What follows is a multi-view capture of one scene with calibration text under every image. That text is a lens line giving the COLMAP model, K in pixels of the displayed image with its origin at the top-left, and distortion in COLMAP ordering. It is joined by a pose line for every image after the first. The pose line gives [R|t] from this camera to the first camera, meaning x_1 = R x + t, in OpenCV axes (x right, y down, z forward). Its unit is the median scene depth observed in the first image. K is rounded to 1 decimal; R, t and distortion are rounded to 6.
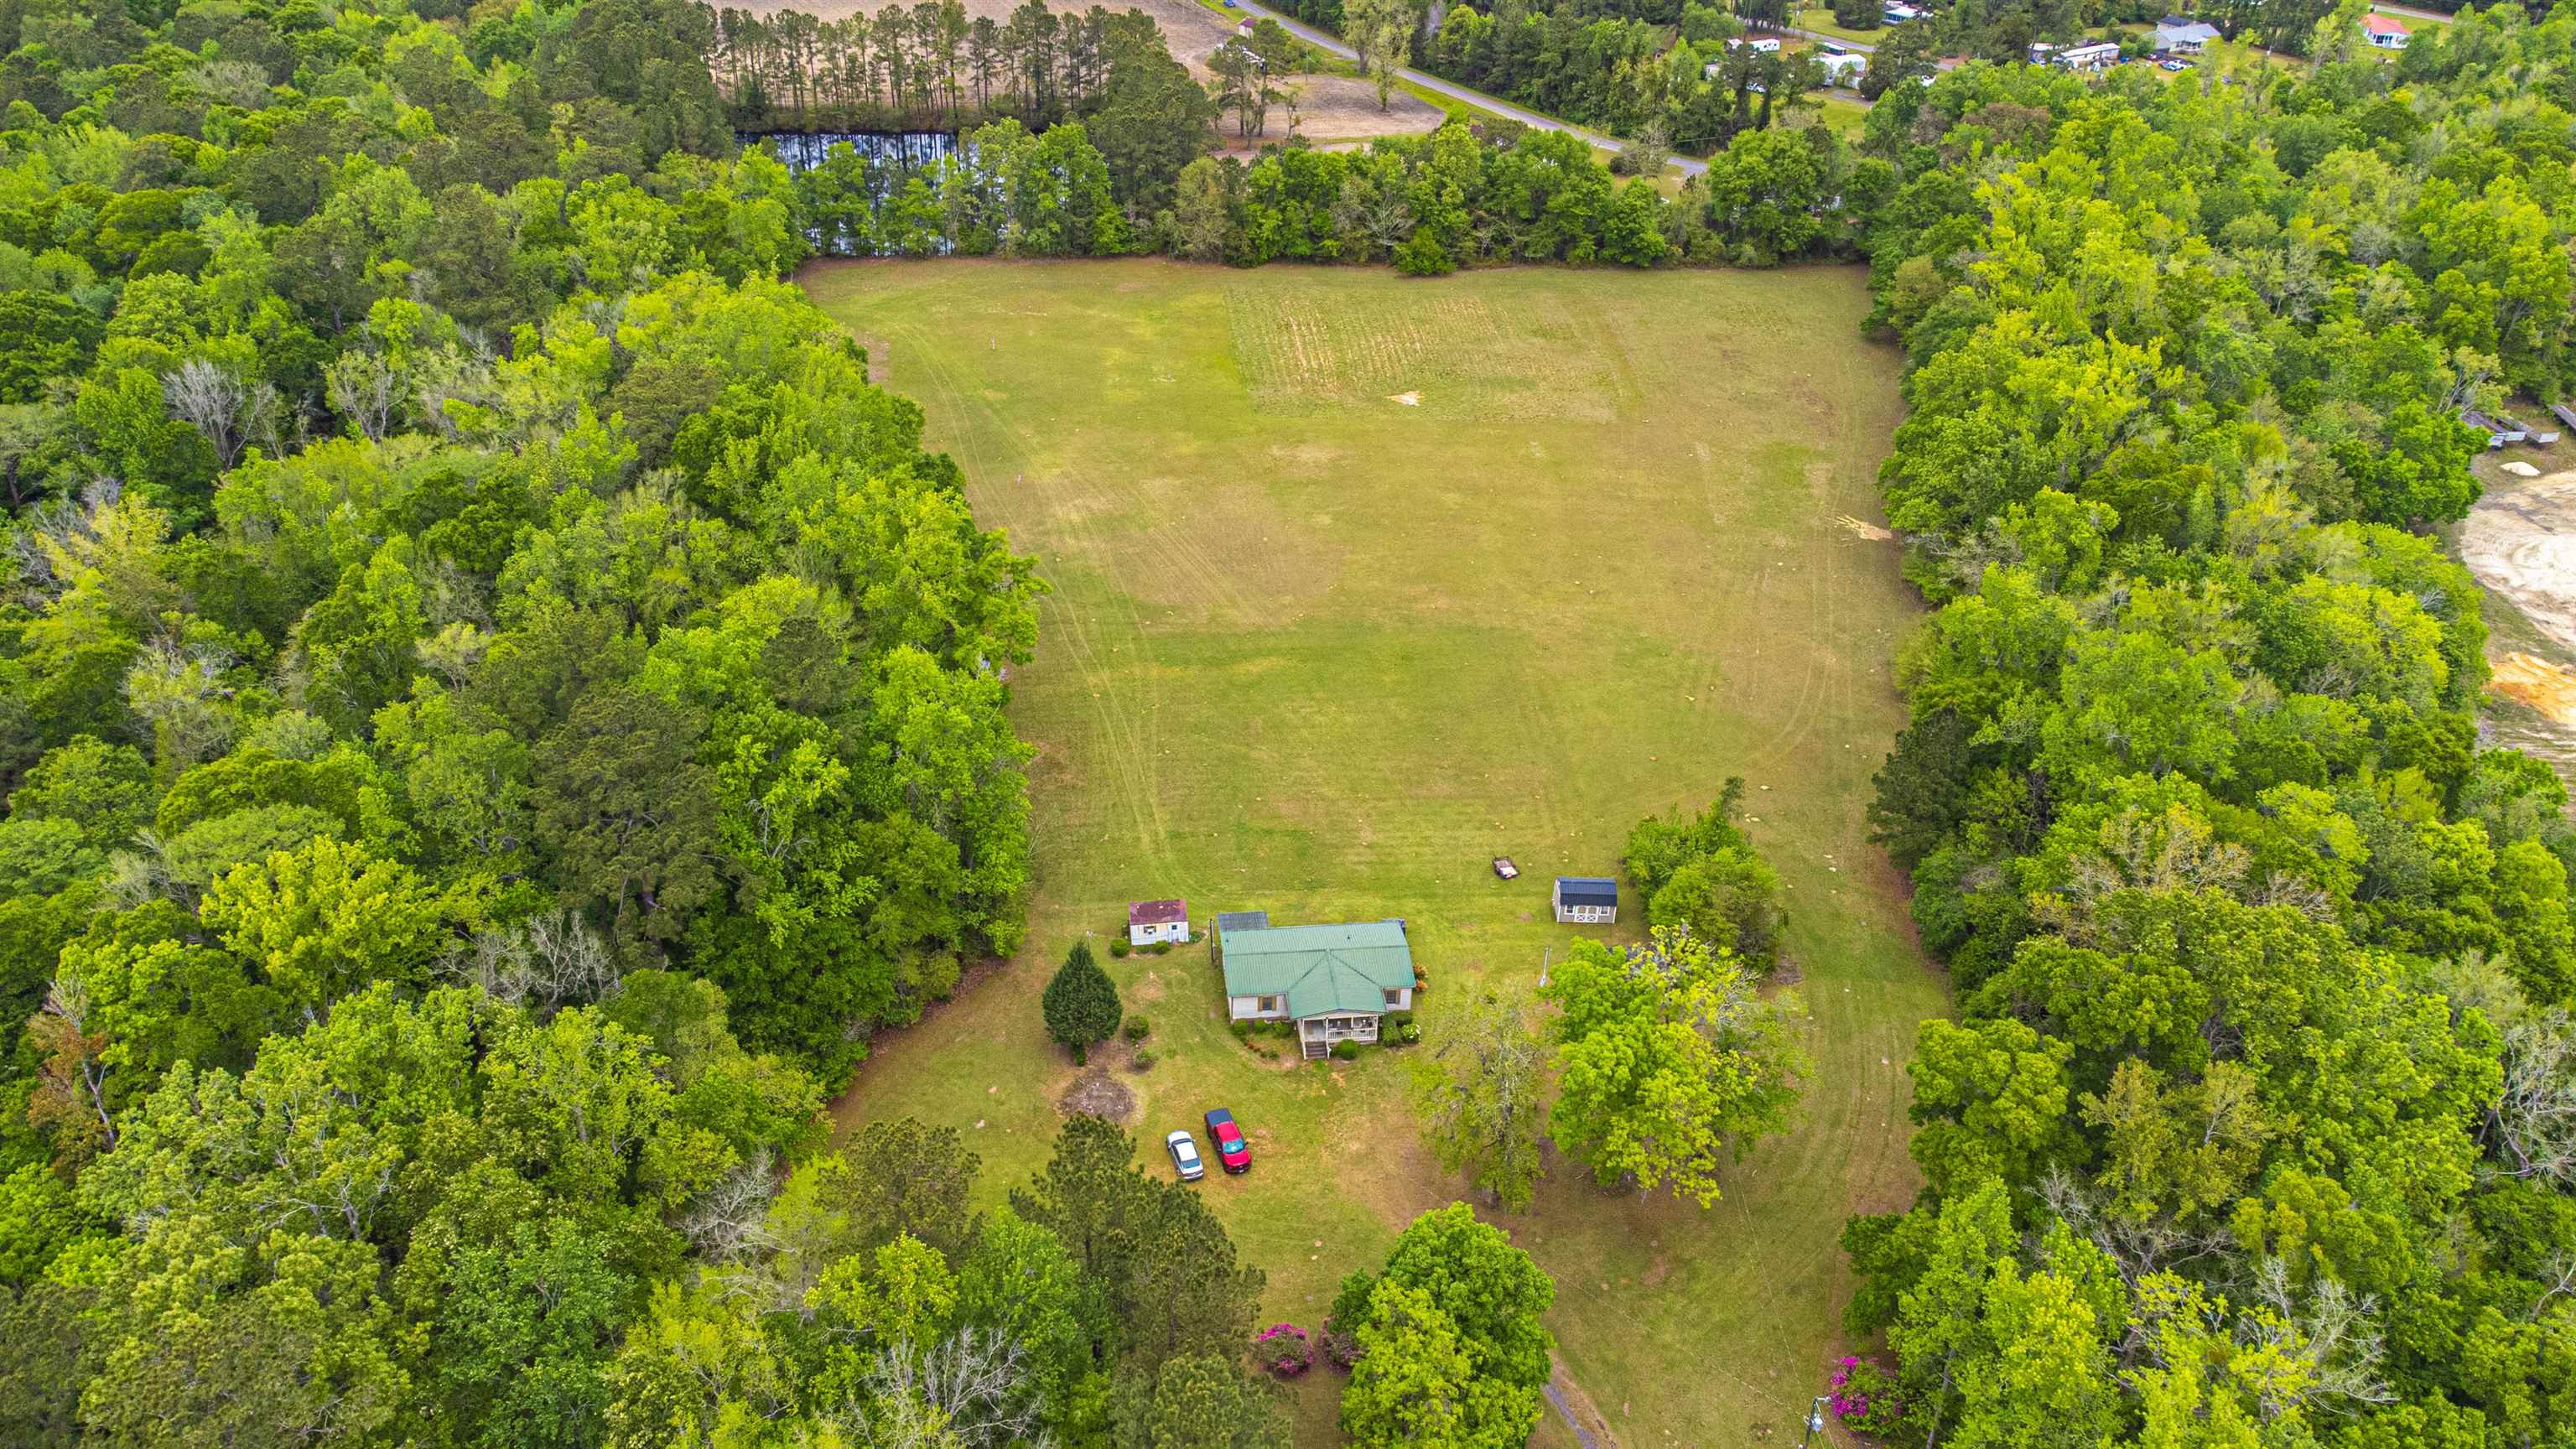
lens RADIAL K [[1886.7, 0, 1288.0], [0, 1886.7, 724.5], [0, 0, 1]] dist [0.035584, 0.005993]
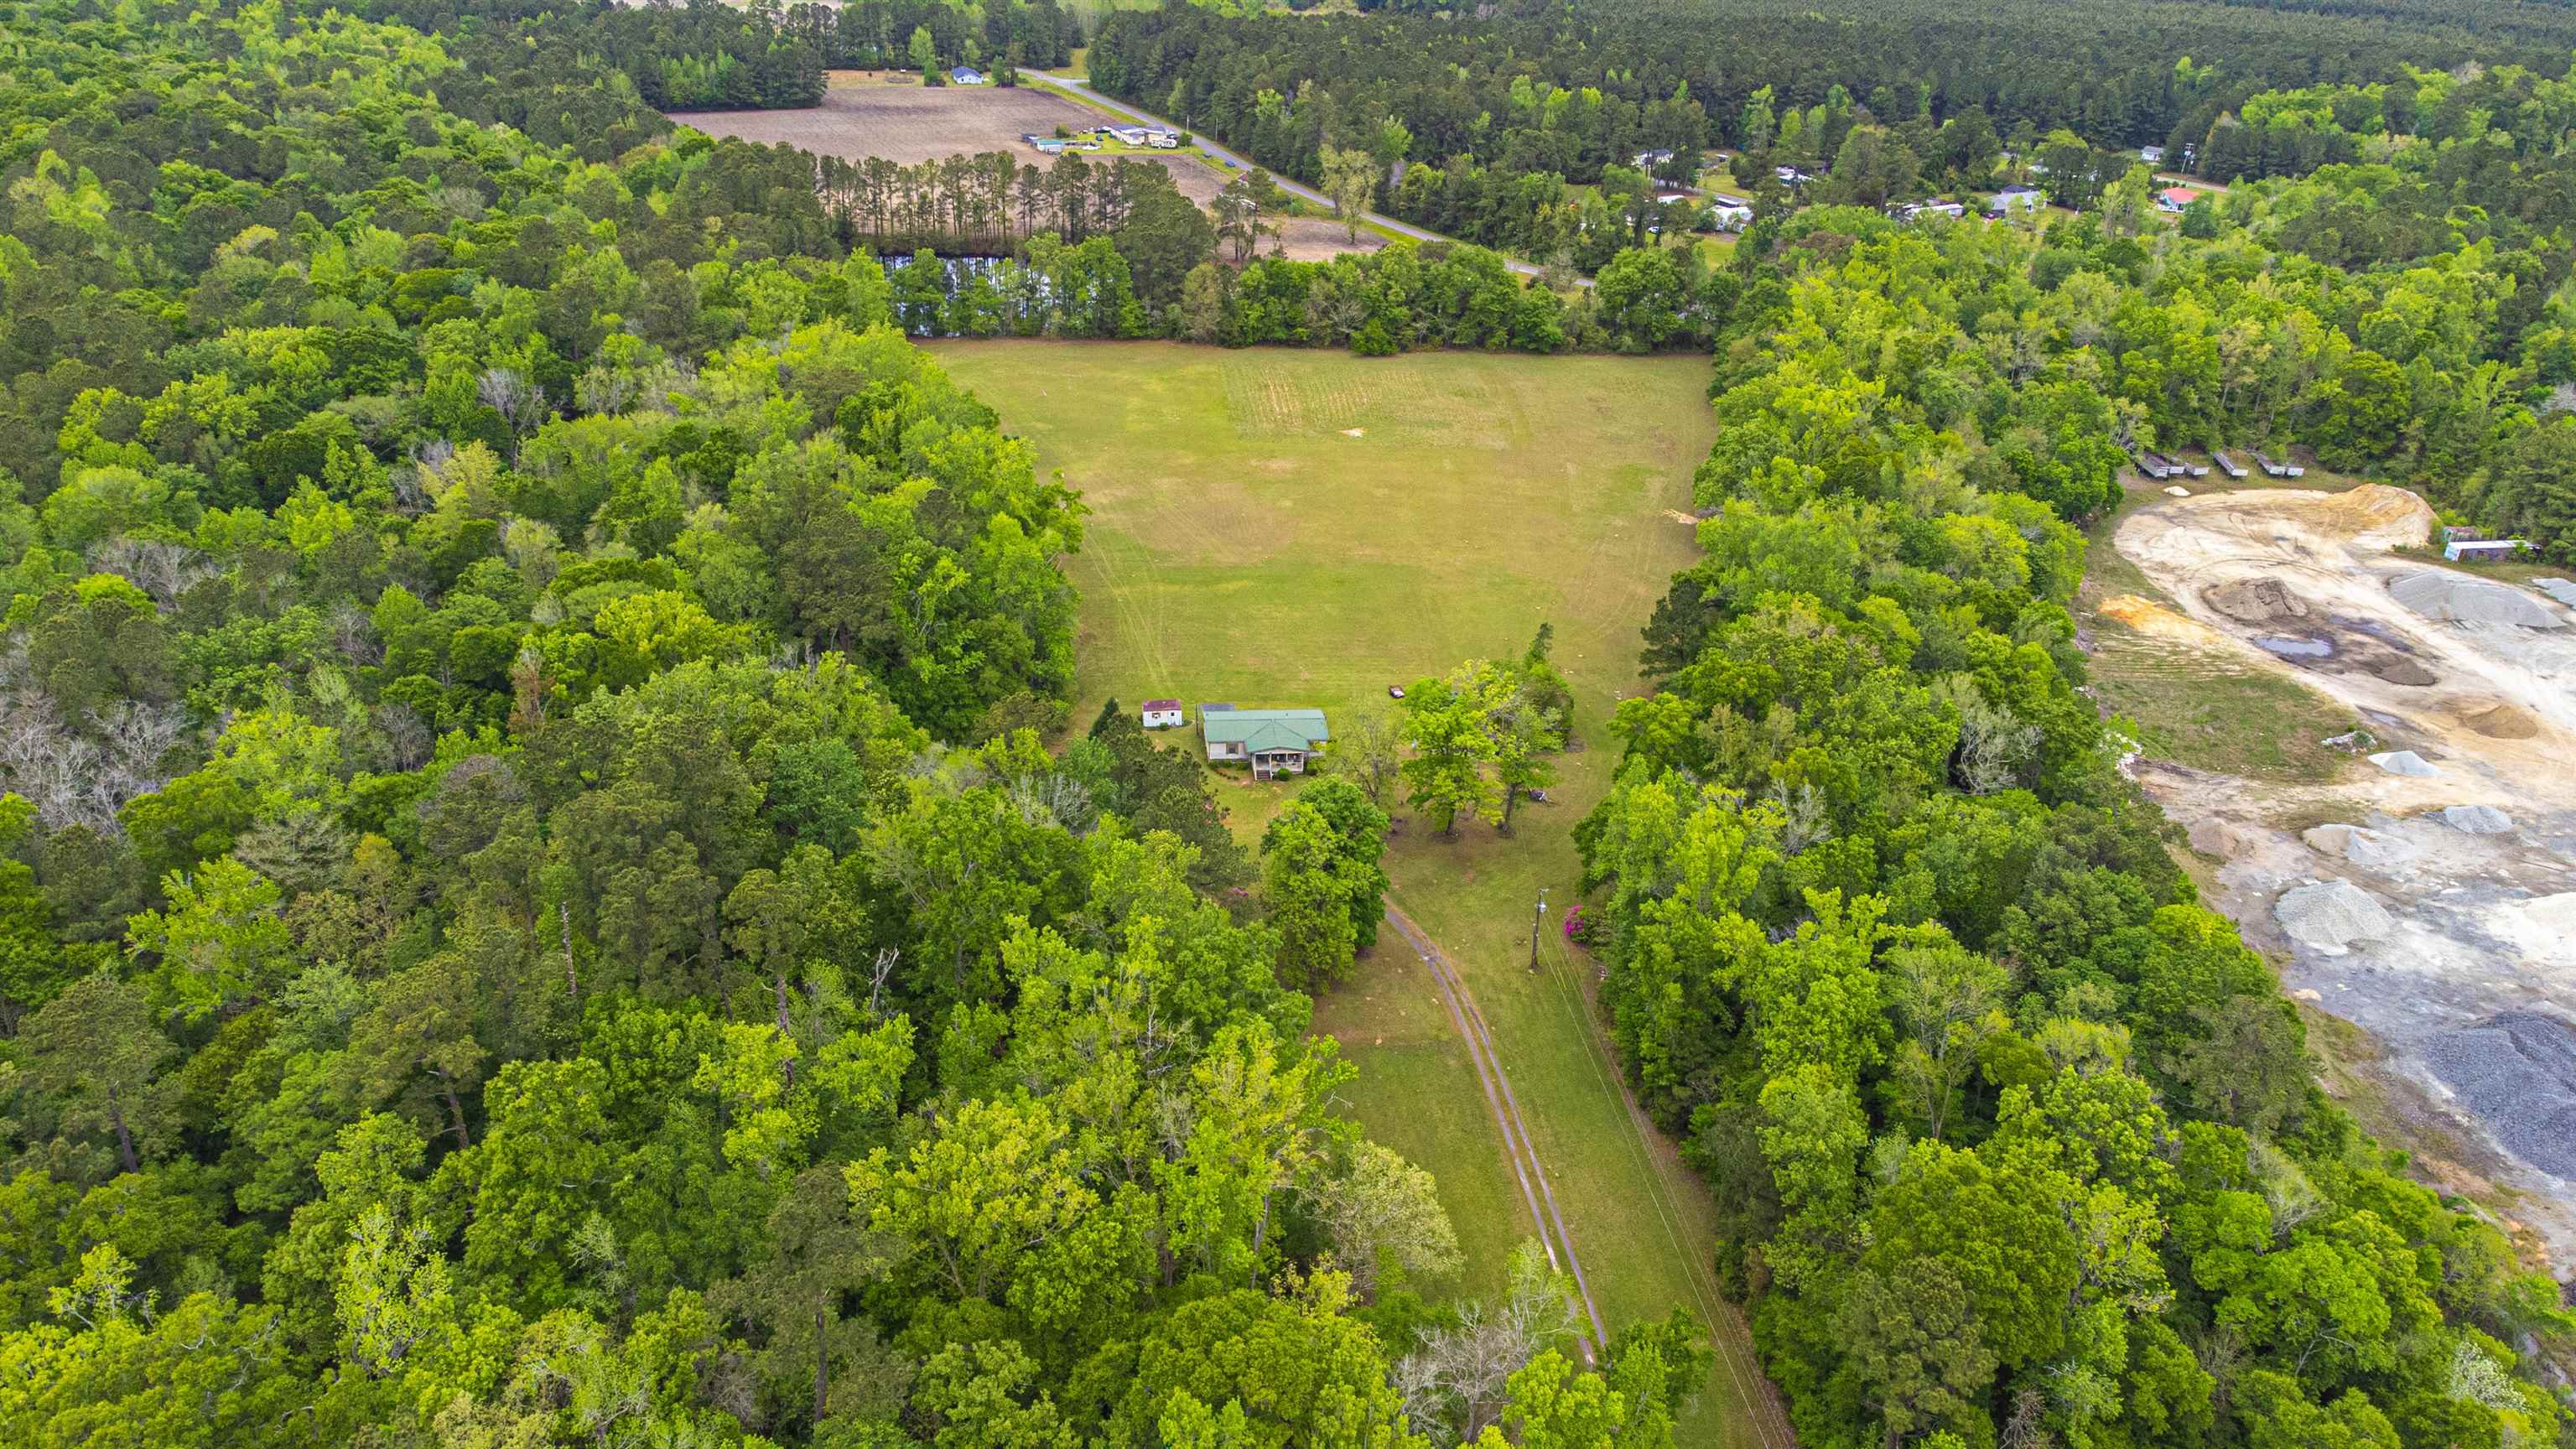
lens RADIAL K [[1856.8, 0, 1288.0], [0, 1856.8, 724.5], [0, 0, 1]] dist [0.095835, -0.227478]
pose [[0.999931, 0.011769, 0.000273, 0.019606], [-0.011702, 0.996254, -0.085677, 0.149920], [-0.001281, 0.085668, 0.996323, -0.297759]]
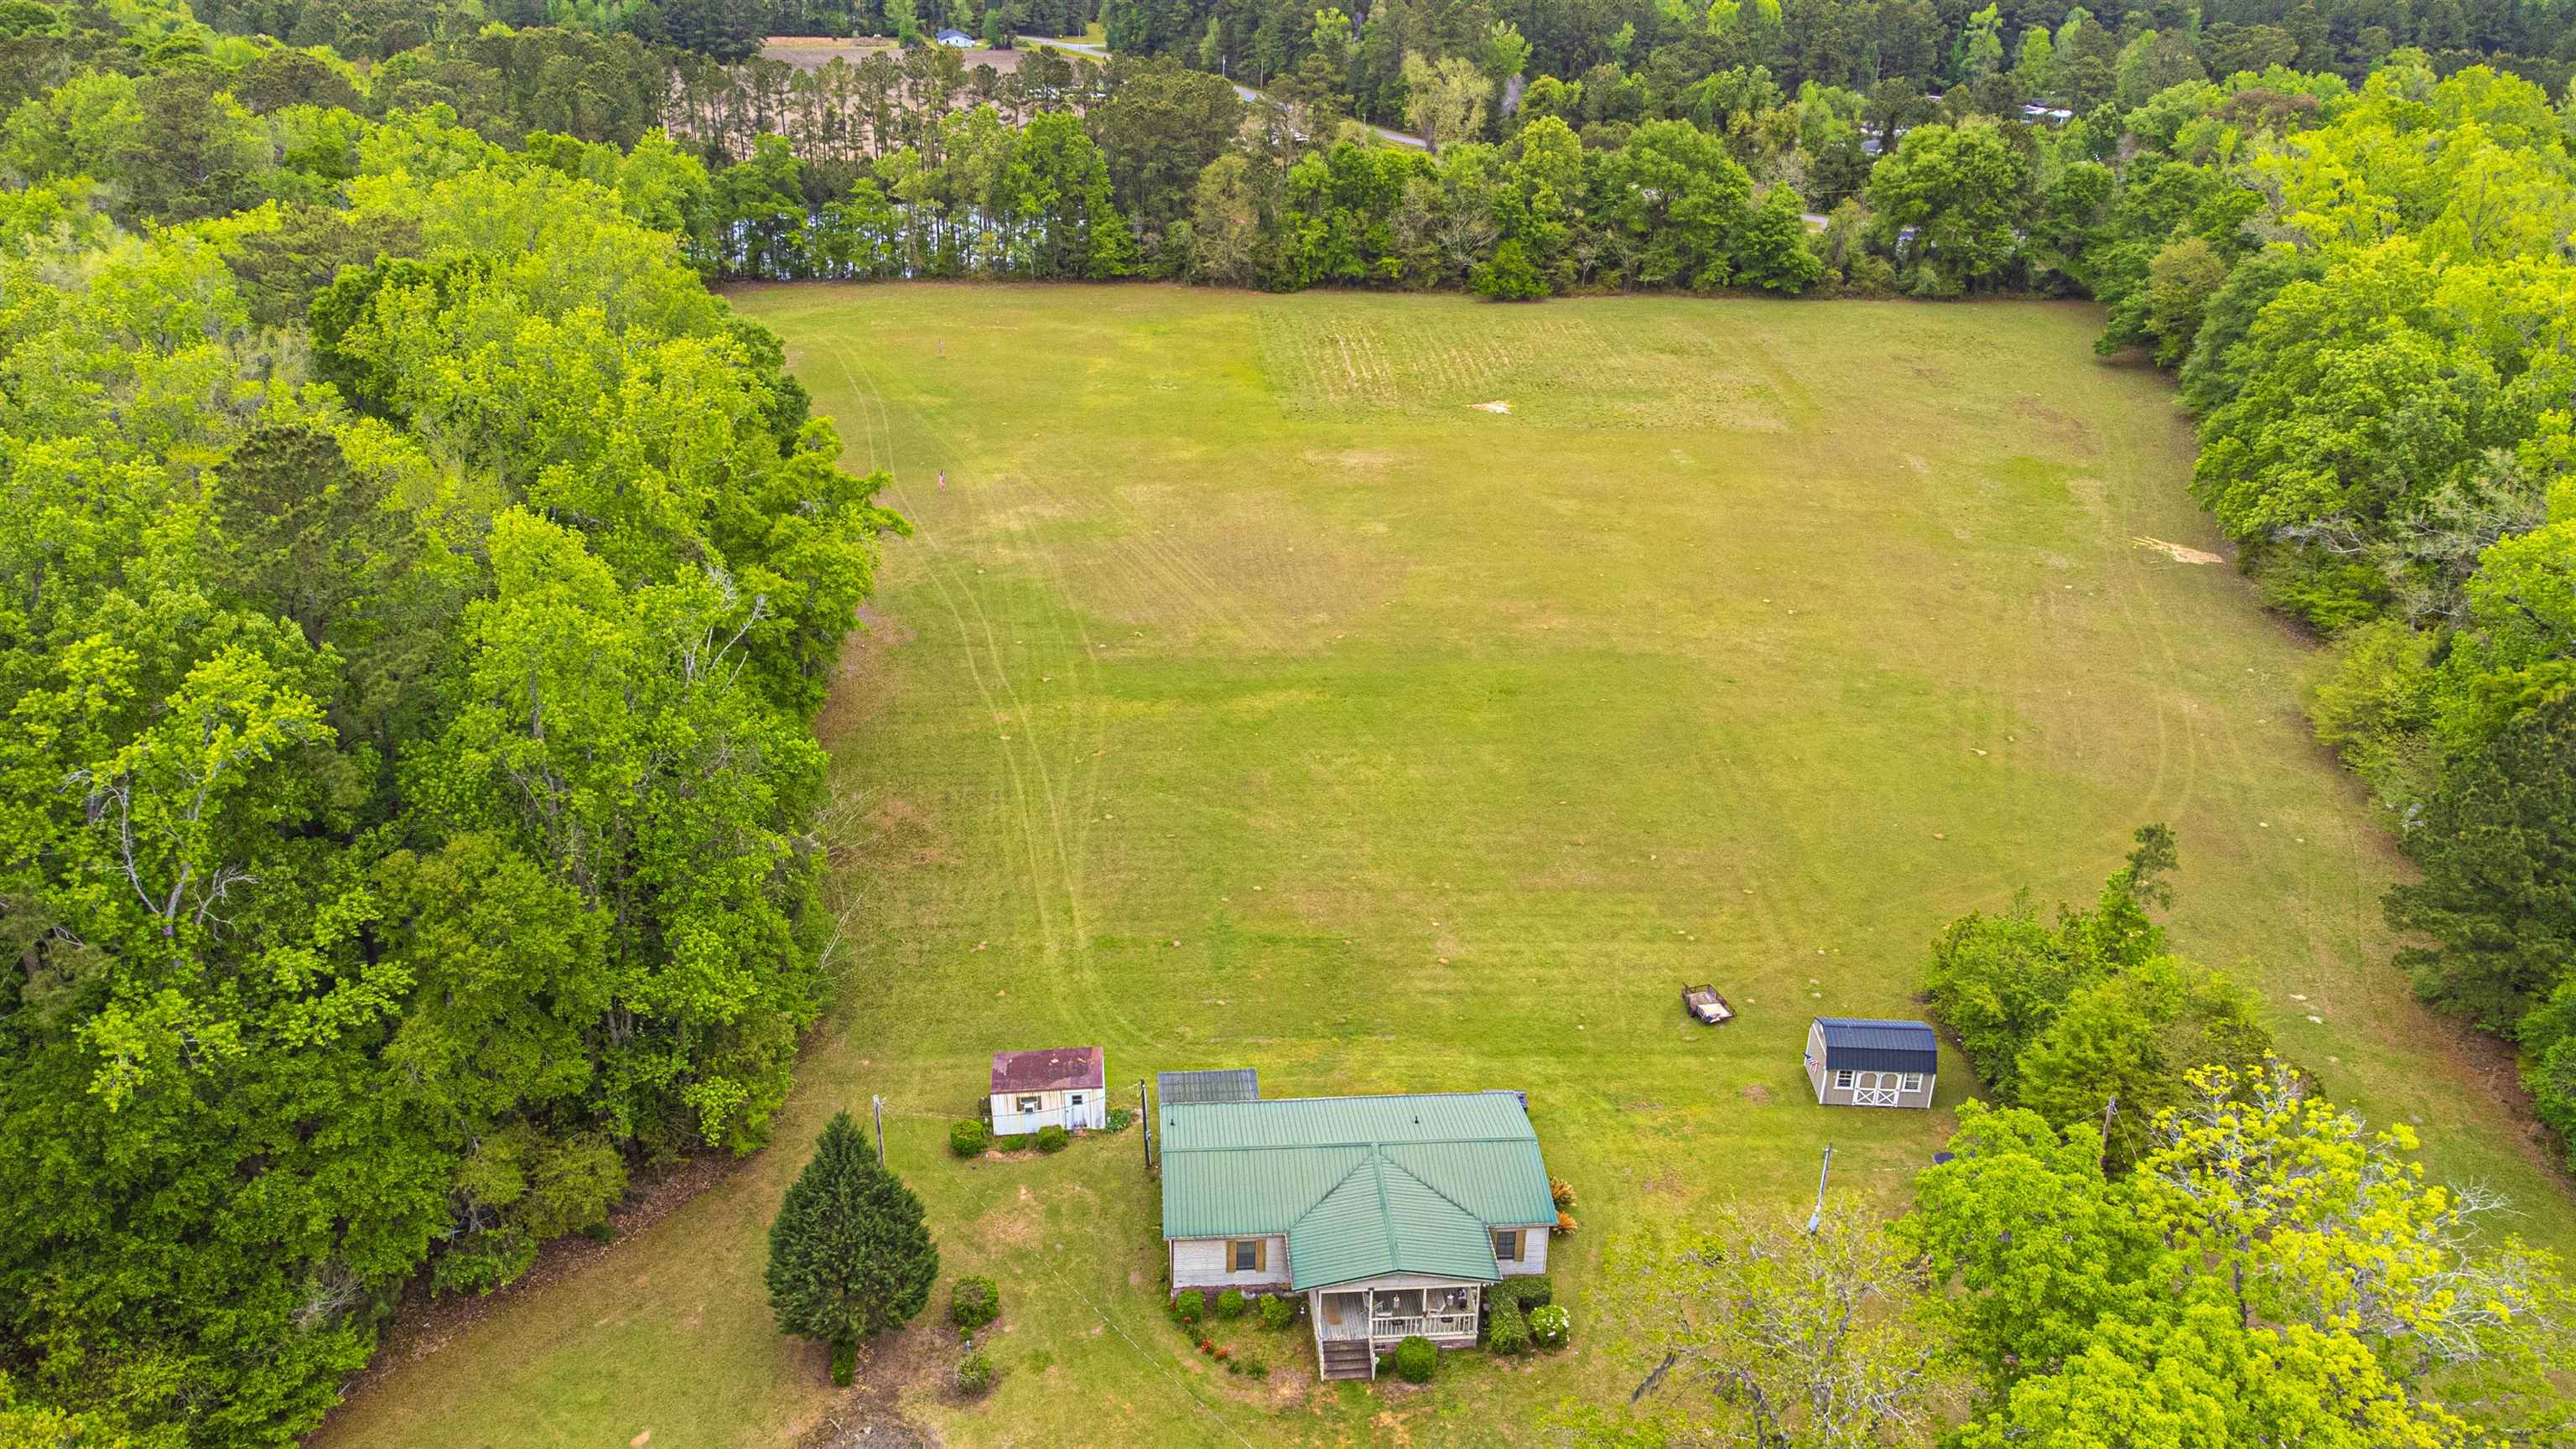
lens RADIAL K [[1907.3, 0, 1288.0], [0, 1907.3, 724.5], [0, 0, 1]] dist [0.032936, -0.002062]
pose [[0.999483, 0.007951, -0.031153, 0.007895], [-0.011797, 0.992052, -0.125276, 0.043559], [0.029910, 0.125579, 0.991633, 0.292377]]
